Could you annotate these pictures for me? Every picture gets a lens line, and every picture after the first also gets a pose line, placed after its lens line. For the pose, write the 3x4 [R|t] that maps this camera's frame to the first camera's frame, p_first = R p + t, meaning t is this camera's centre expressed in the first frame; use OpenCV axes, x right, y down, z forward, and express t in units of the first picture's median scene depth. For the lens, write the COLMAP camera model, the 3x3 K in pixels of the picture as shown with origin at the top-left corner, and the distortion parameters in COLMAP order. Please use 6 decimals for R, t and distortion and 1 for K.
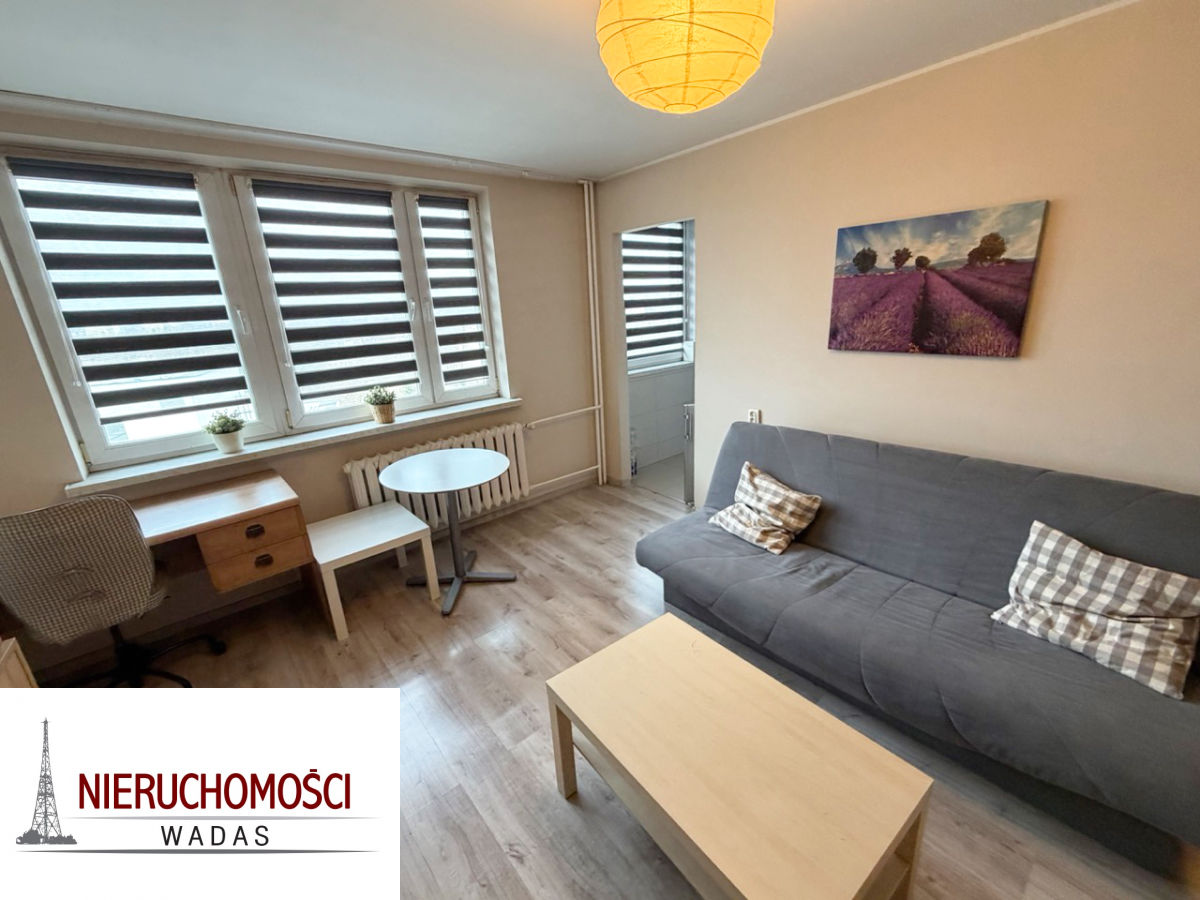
lens RADIAL K [[488.9, 0, 603.4], [0, 488.9, 450.5], [0, 0, 1]] dist [-0.000195, 0.000099]
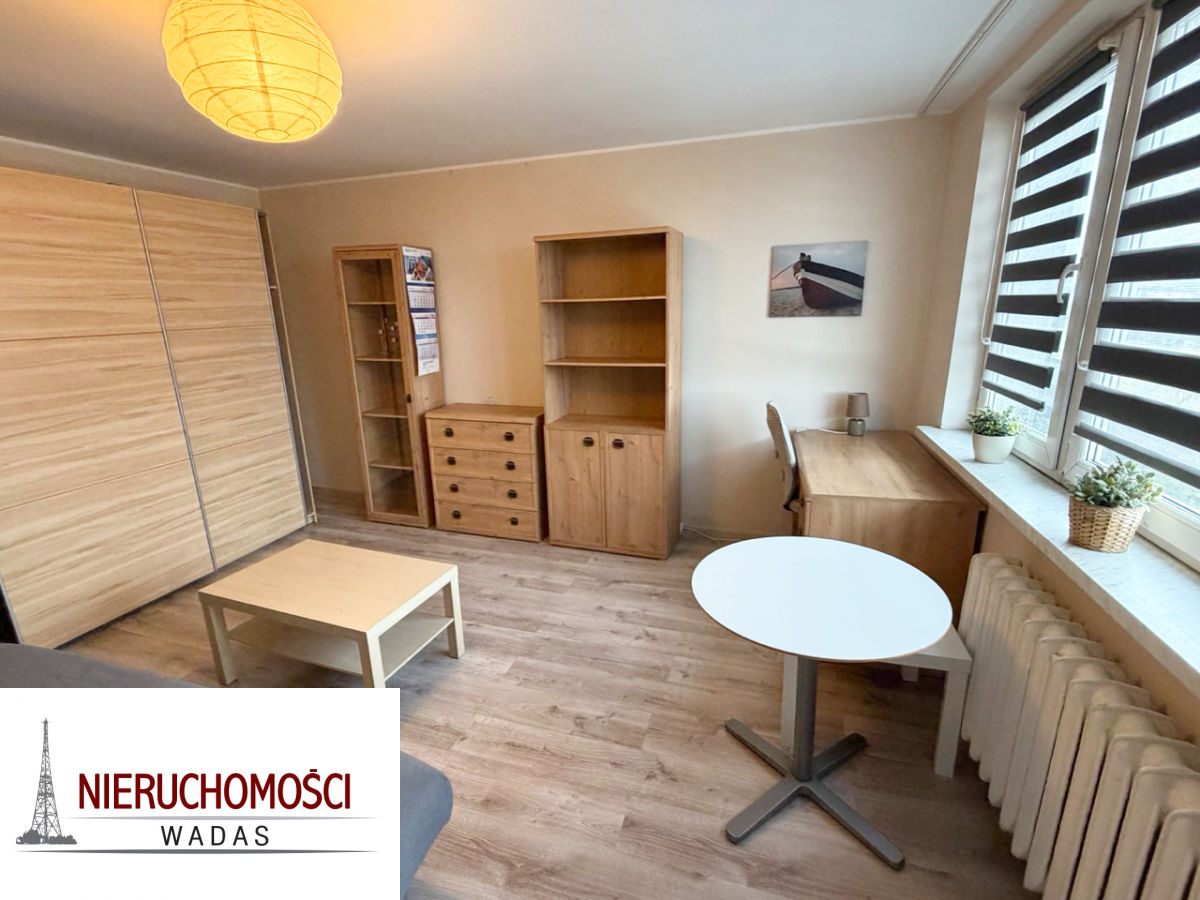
lens RADIAL K [[554.3, 0, 600.0], [0, 554.3, 450.0], [0, 0, 1]] dist [0.000027, -0.000623]
pose [[-0.853186, 0.204119, -0.480009, 0.125930], [-0.083969, 0.854502, 0.512617, -0.364654], [0.514803, 0.477664, -0.711909, 1.199289]]
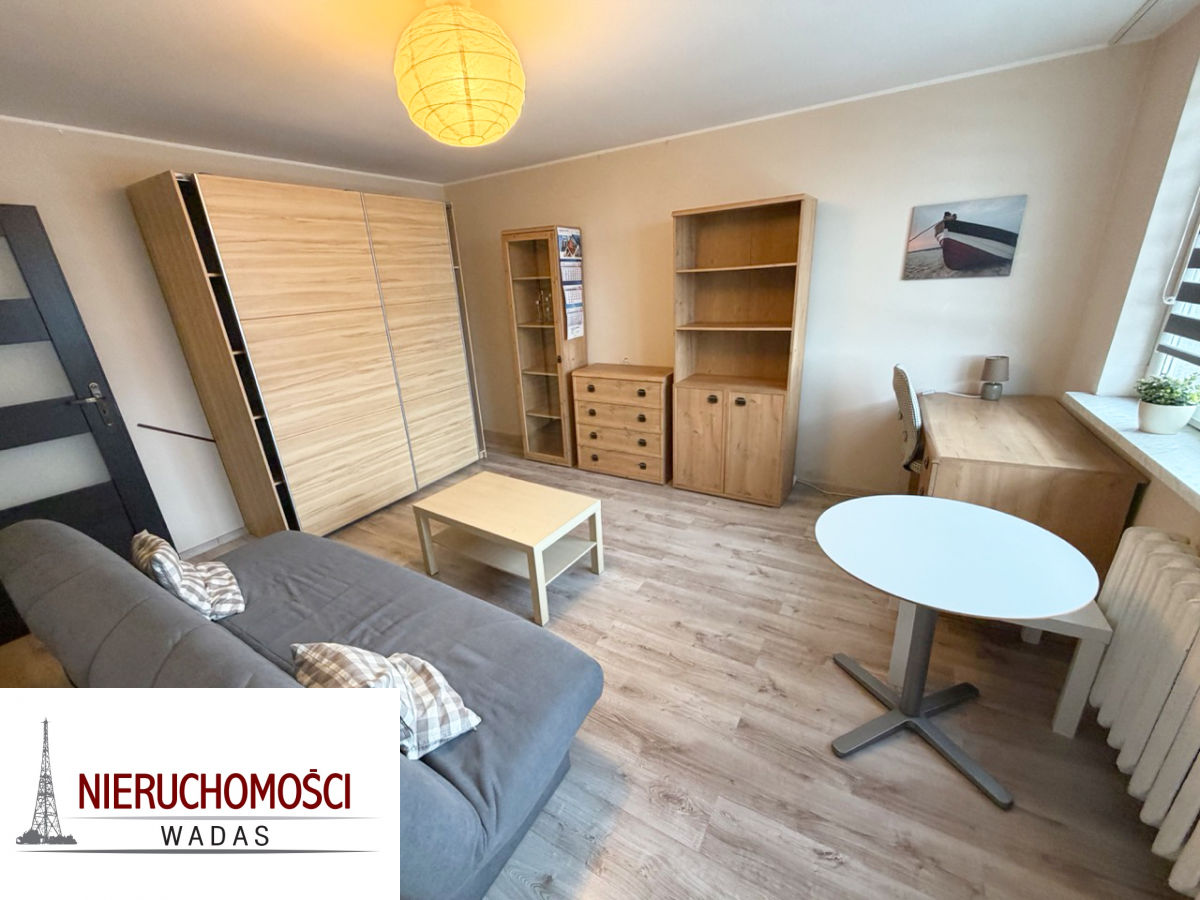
lens RADIAL K [[483.8, 0, 594.7], [0, 483.8, 450.5], [0, 0, 1]] dist [-0.000866, 0.000075]
pose [[-0.945789, 0.204991, -0.251916, 0.159534], [0.013406, 0.799628, 0.600345, -0.372168], [0.324505, 0.564423, -0.759028, 1.192261]]
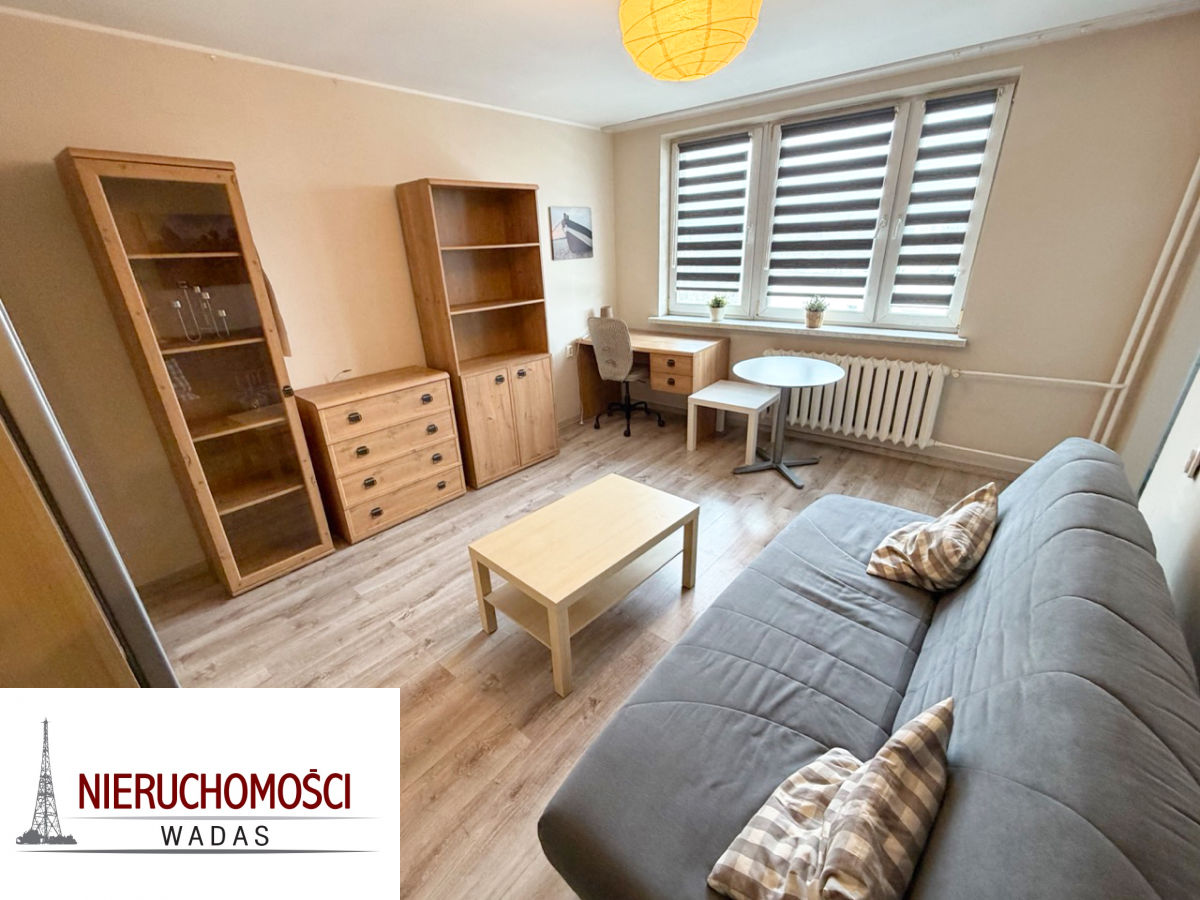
lens RADIAL K [[498.2, 0, 600.0], [0, 498.2, 450.0], [0, 0, 1]] dist [-0.000344, 0.000186]
pose [[0.160830, 0.423110, -0.891690, 0.749454], [-0.257835, 0.890090, 0.375846, -0.126118], [0.952709, 0.169461, 0.252245, 0.282821]]
